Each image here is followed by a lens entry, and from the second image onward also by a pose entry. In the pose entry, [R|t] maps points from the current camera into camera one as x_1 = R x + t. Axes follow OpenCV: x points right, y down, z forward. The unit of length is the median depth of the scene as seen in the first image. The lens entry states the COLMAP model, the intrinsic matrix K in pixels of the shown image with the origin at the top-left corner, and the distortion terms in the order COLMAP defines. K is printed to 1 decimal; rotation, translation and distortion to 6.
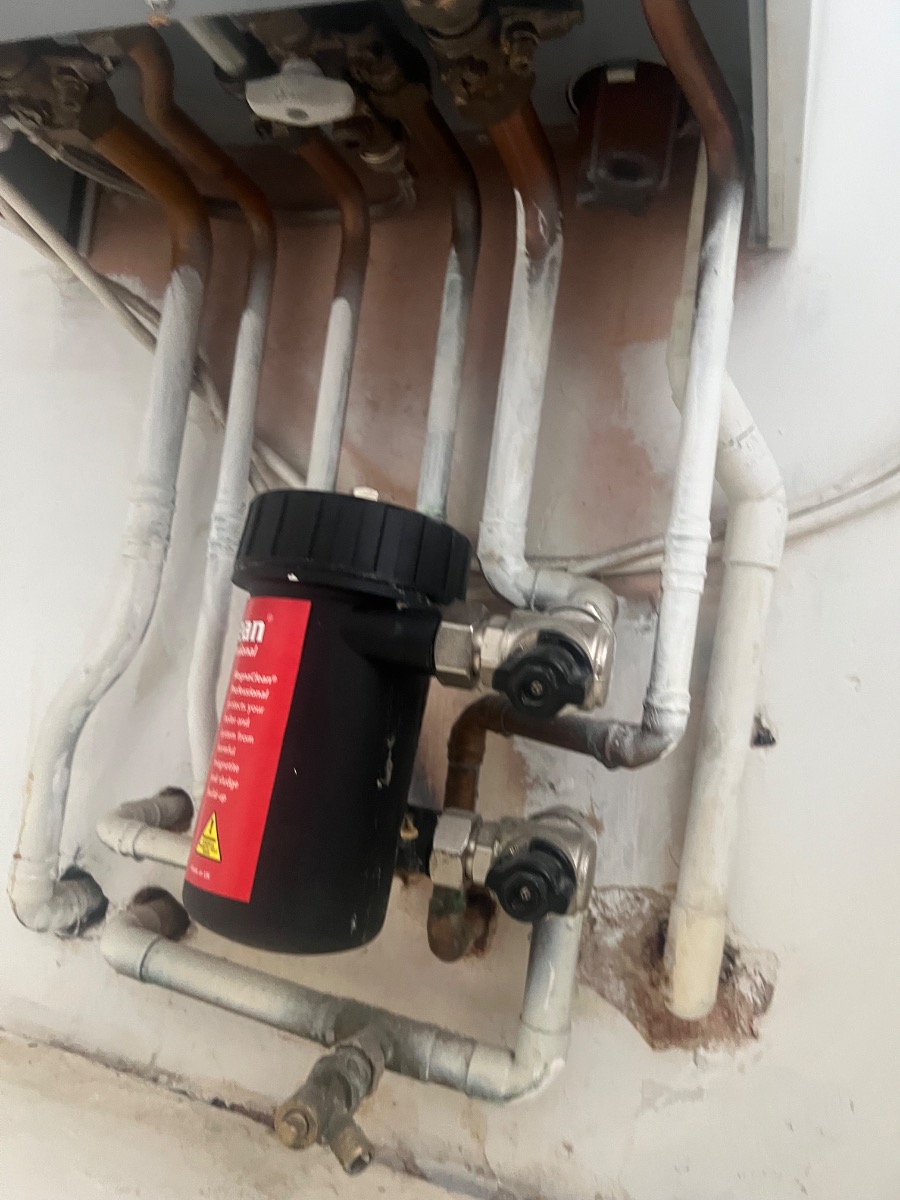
lens RADIAL K [[923.4, 0, 450.4], [0, 923.4, 624.8], [0, 0, 1]] dist [0.007712, 0.001740]
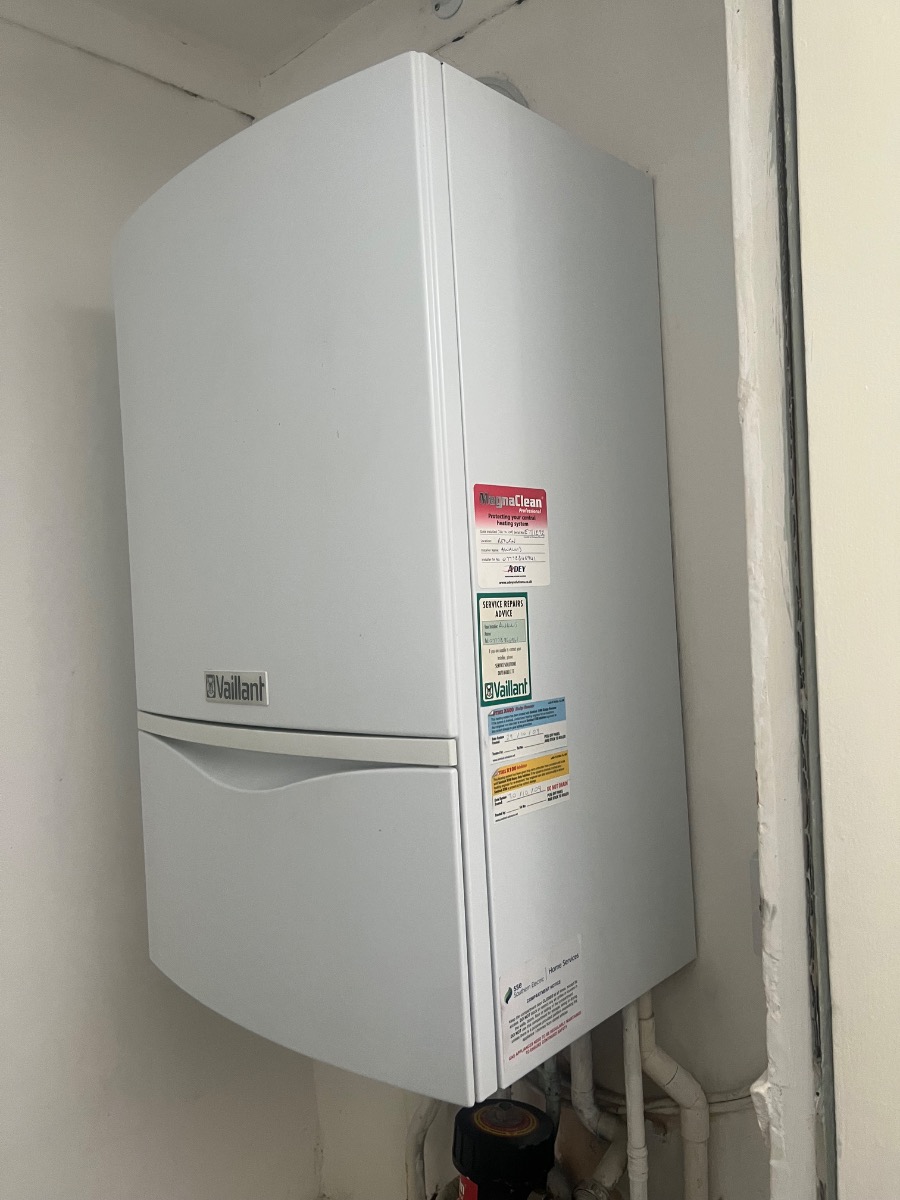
lens RADIAL K [[892.0, 0, 450.0], [0, 892.0, 600.0], [0, 0, 1]] dist [0.040701, -0.068844]
pose [[0.891860, -0.179208, -0.415296, 0.822183], [0.178449, 0.983095, -0.041000, -1.151424], [0.415623, -0.037543, 0.908762, -0.884571]]
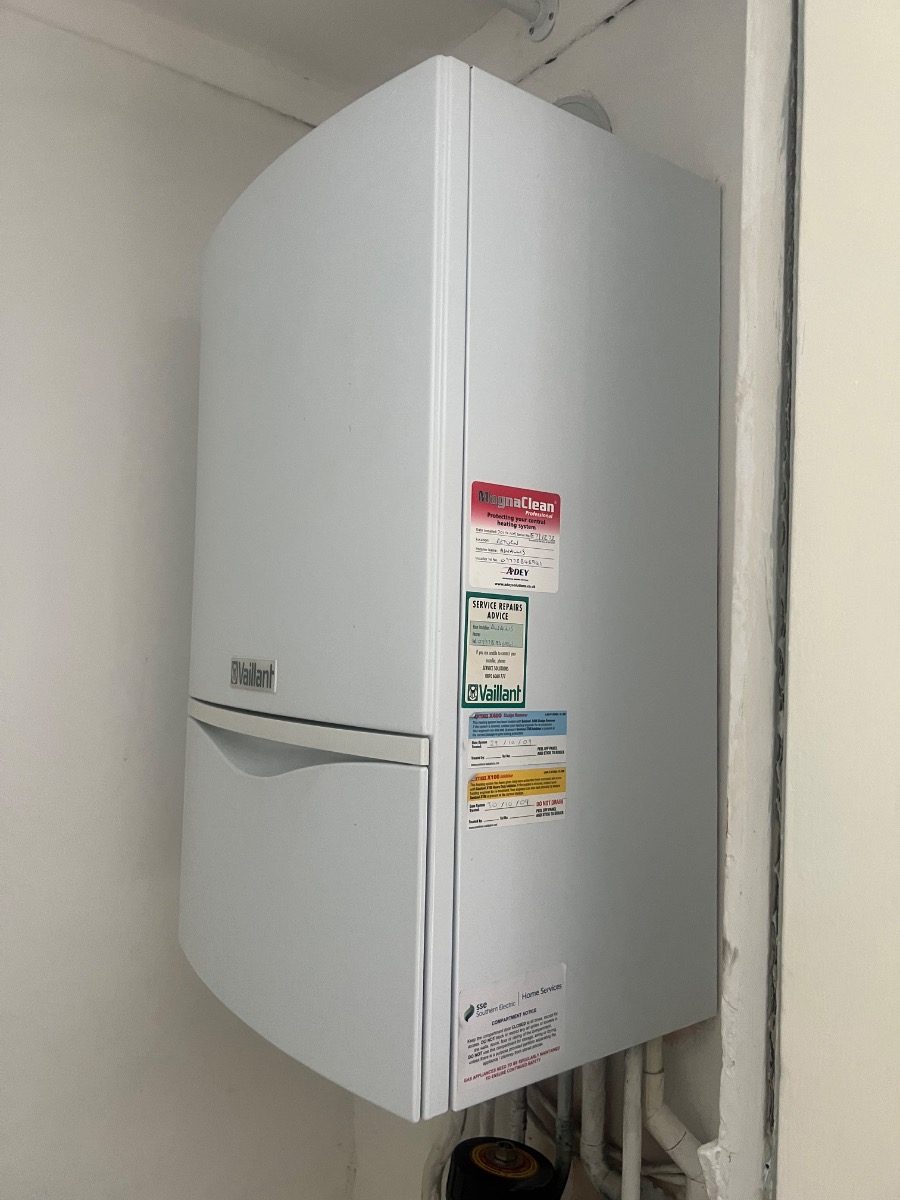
lens RADIAL K [[892.0, 0, 450.0], [0, 892.0, 600.0], [0, 0, 1]] dist [0.040701, -0.068844]
pose [[0.815267, -0.138862, -0.562189, 1.028590], [0.091542, 0.989521, -0.111664, -1.048297], [0.571804, 0.039572, 0.819435, -0.734974]]
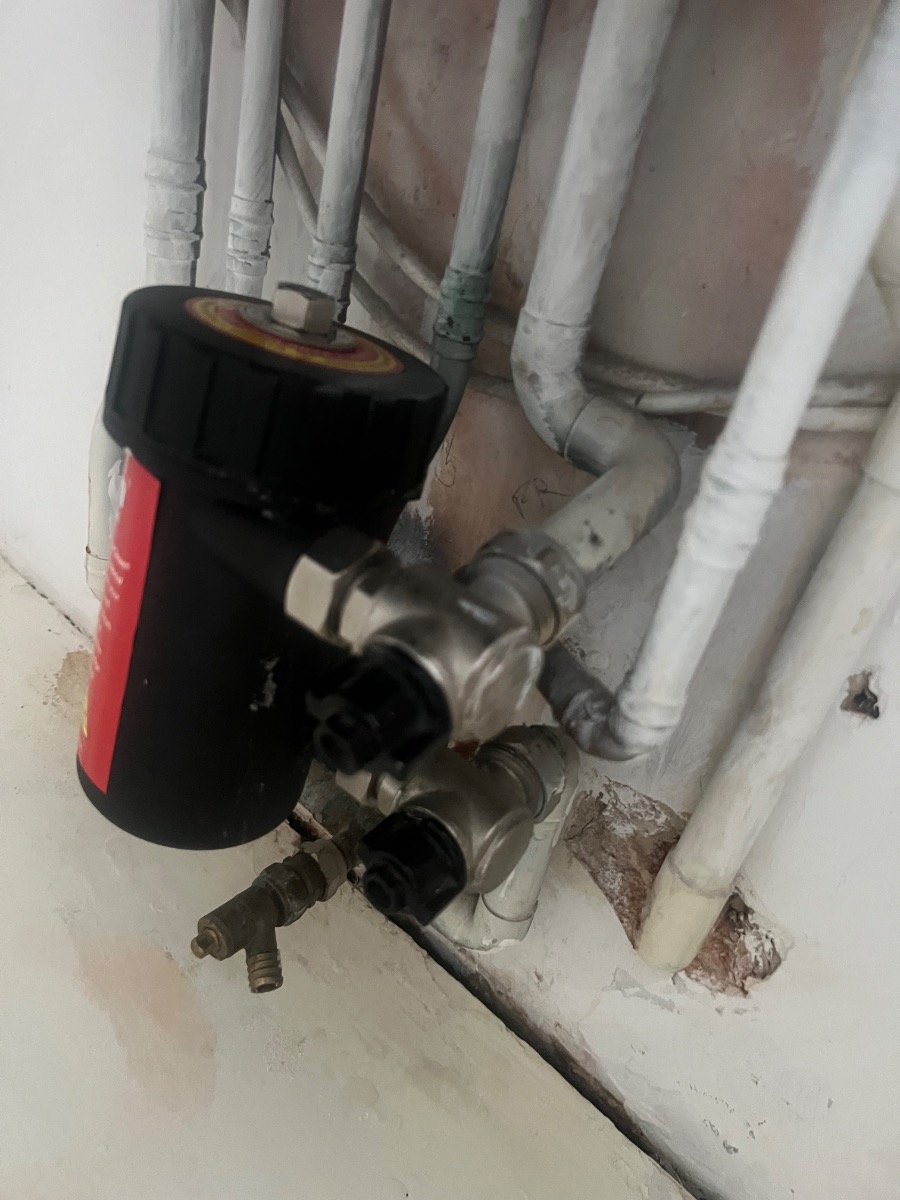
lens RADIAL K [[892.0, 0, 450.0], [0, 892.0, 600.0], [0, 0, 1]] dist [0.040701, -0.068844]
pose [[0.924438, 0.244672, -0.292491, 0.228532], [-0.078881, 0.873126, 0.481070, -0.237737], [0.373086, -0.421647, 0.826451, 0.366484]]
